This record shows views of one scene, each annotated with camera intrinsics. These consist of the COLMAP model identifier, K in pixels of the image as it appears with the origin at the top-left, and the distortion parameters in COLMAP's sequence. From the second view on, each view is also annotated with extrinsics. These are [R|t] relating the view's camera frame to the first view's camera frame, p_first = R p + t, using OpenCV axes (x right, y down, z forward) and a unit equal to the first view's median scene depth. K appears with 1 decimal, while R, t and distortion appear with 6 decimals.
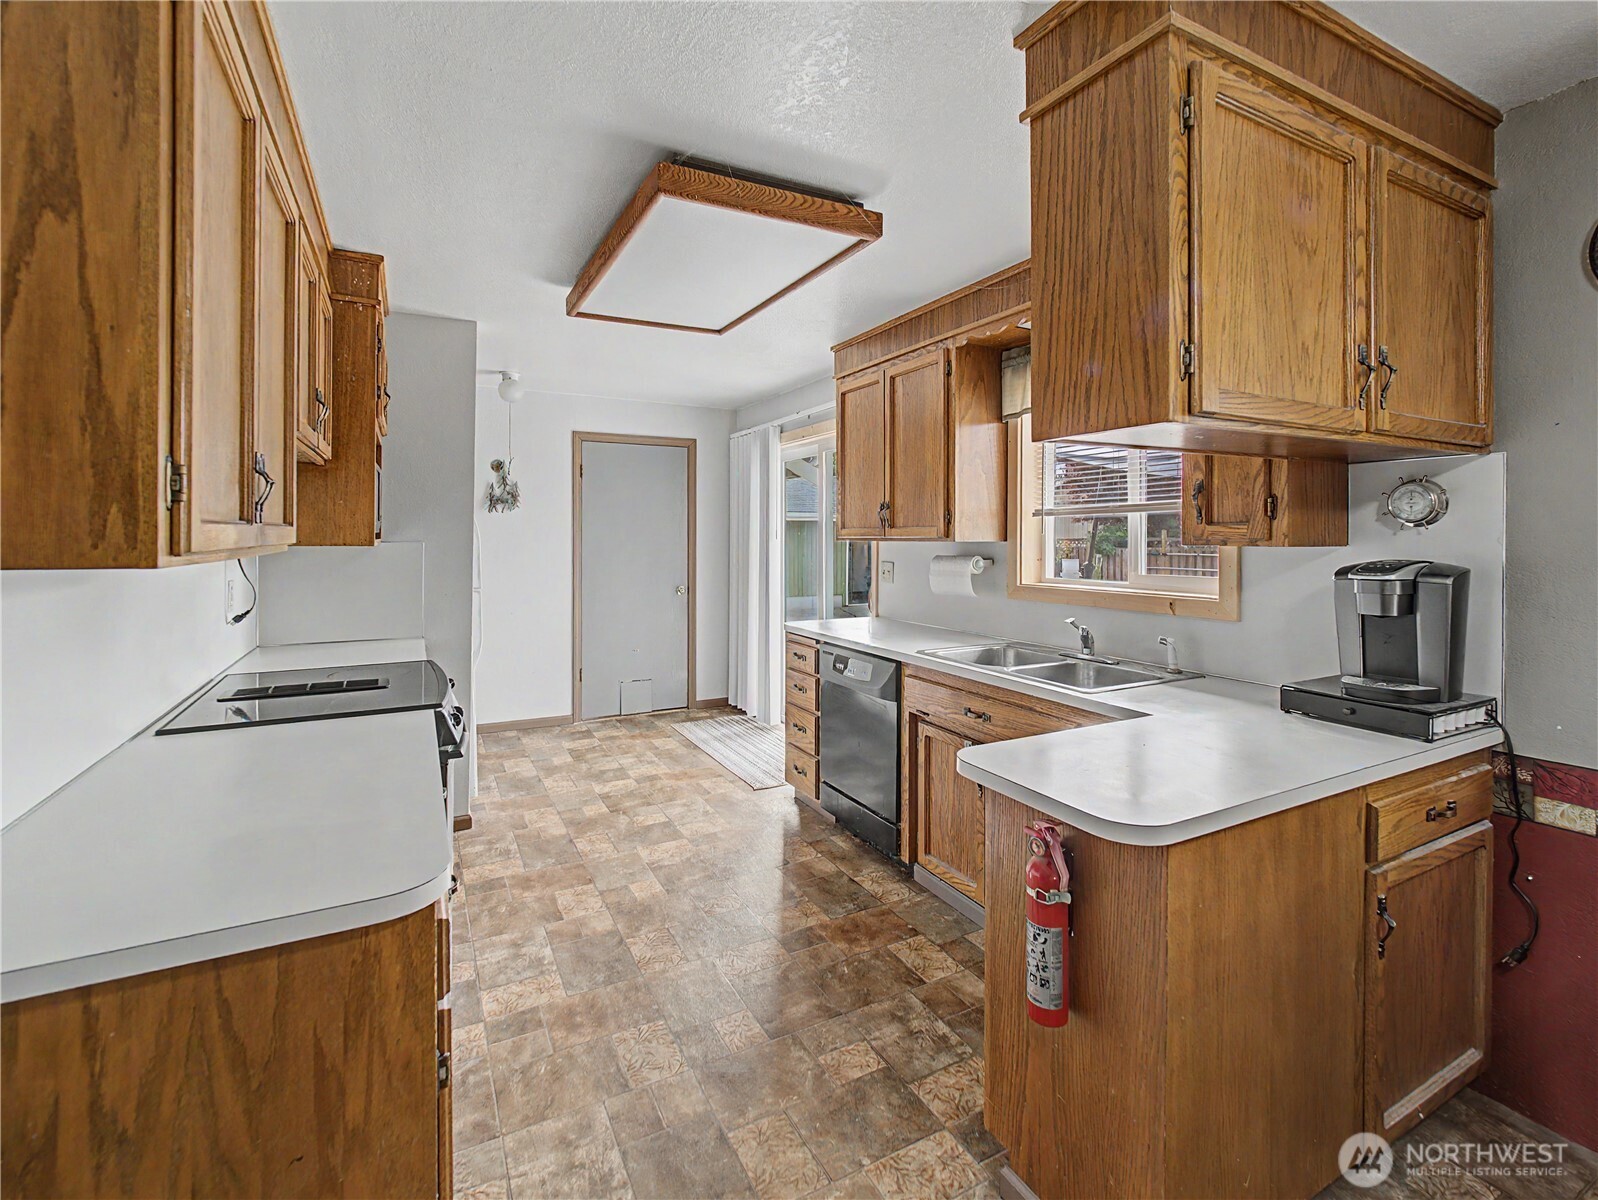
lens RADIAL K [[721.7, 0, 799.4], [0, 721.7, 551.8], [0, 0, 1]] dist [-0.001254, -0.001029]
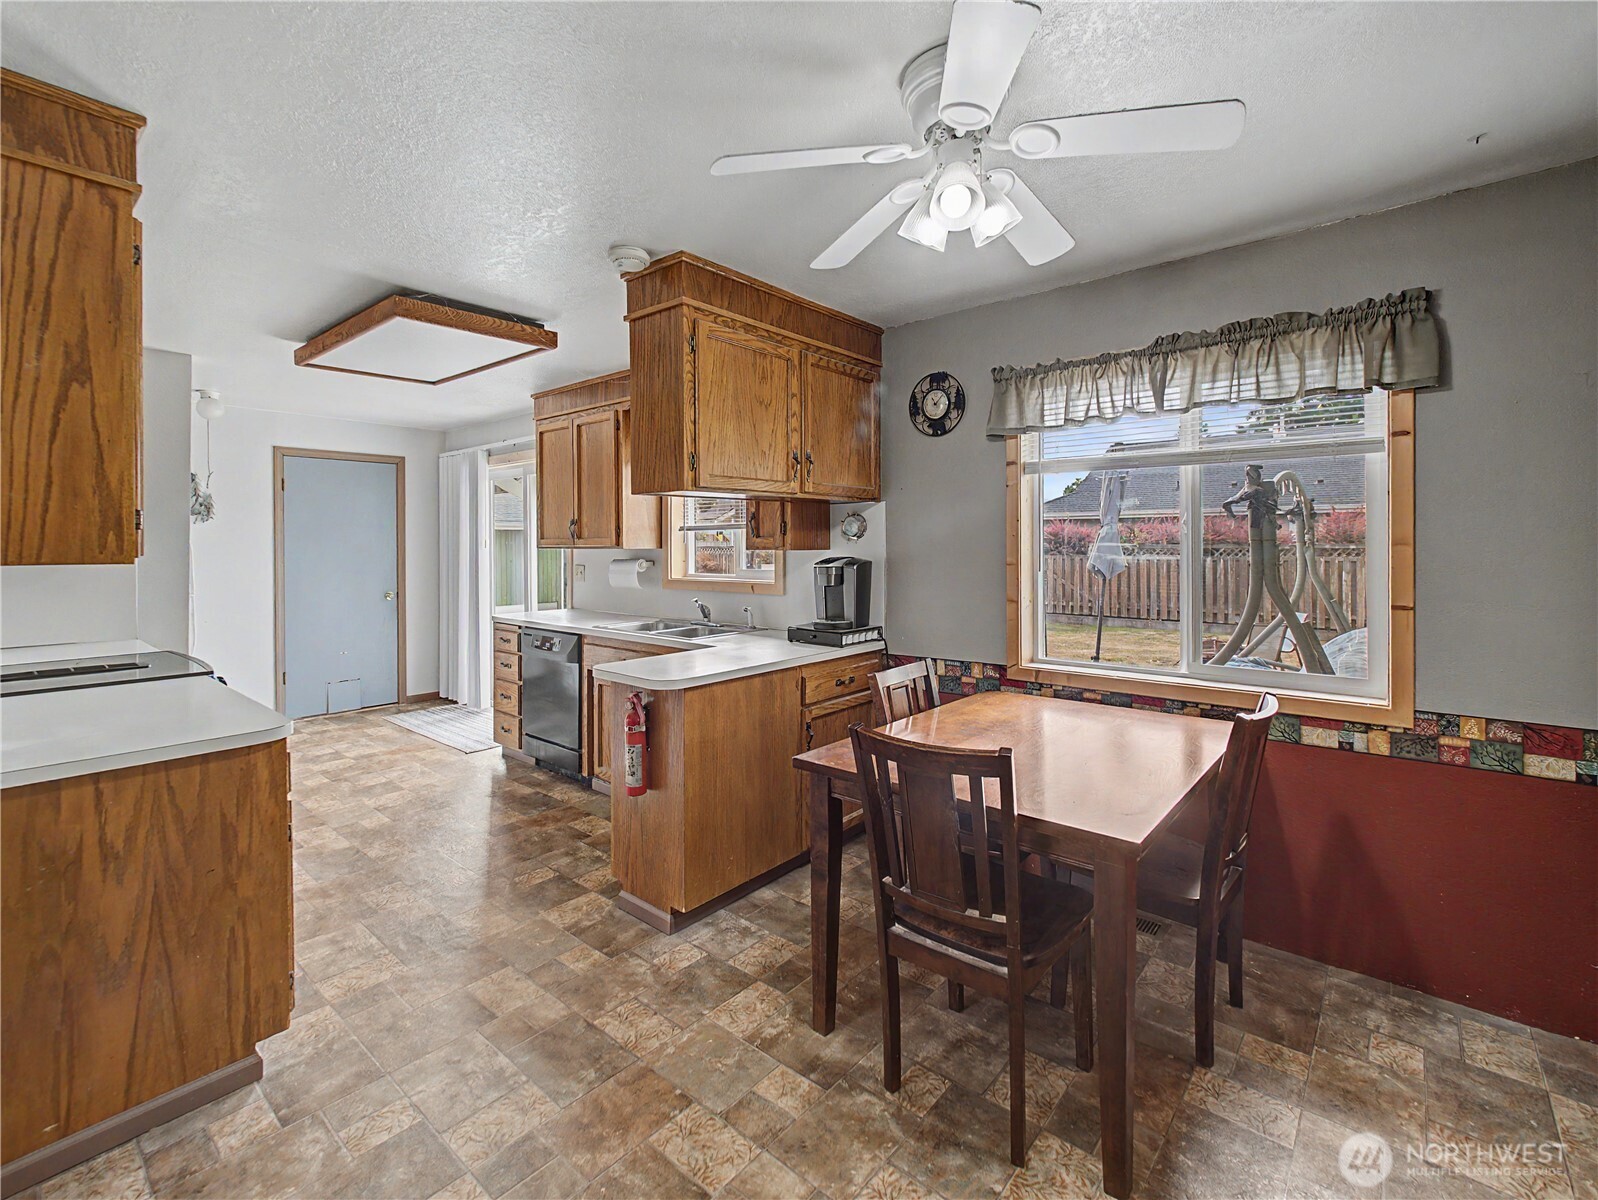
lens RADIAL K [[721.7, 0, 799.4], [0, 721.7, 551.8], [0, 0, 1]] dist [-0.001254, -0.001029]
pose [[0.930252, -0.007727, 0.366839, 0.029721], [0.011912, 0.999887, -0.009146, 0.012513], [-0.366727, 0.012878, 0.930240, -0.627996]]
